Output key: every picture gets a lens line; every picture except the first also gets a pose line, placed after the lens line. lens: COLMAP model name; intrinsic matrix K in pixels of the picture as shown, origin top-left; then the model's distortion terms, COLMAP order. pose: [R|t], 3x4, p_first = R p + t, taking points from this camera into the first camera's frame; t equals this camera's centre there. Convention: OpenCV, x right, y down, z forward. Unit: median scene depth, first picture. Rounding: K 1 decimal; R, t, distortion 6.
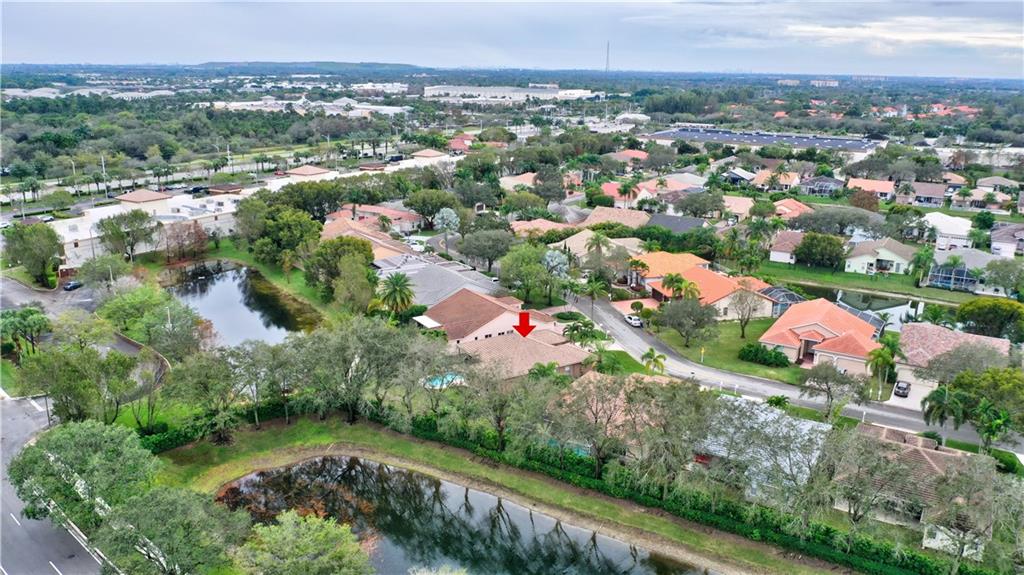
lens RADIAL K [[799.3, 0, 510.0], [0, 799.3, 284.9], [0, 0, 1]] dist [-0.011548, -0.007264]
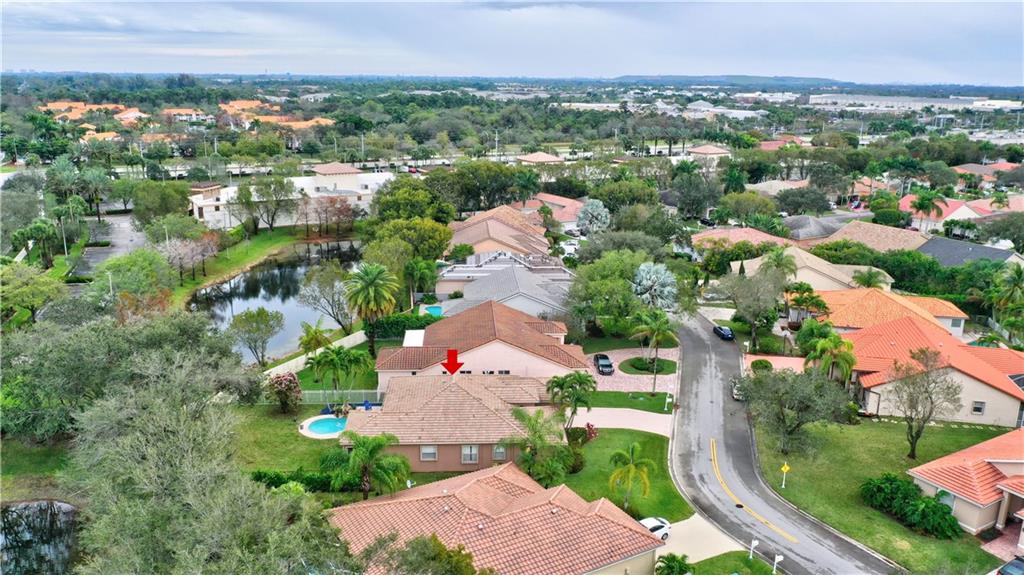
lens RADIAL K [[799.3, 0, 507.0], [0, 799.3, 291.3], [0, 0, 1]] dist [-0.011548, -0.007264]
pose [[0.878839, 0.123267, -0.460919, 0.138327], [-0.127925, 0.991556, 0.021262, -0.010076], [0.459648, 0.040277, 0.887187, 0.194247]]
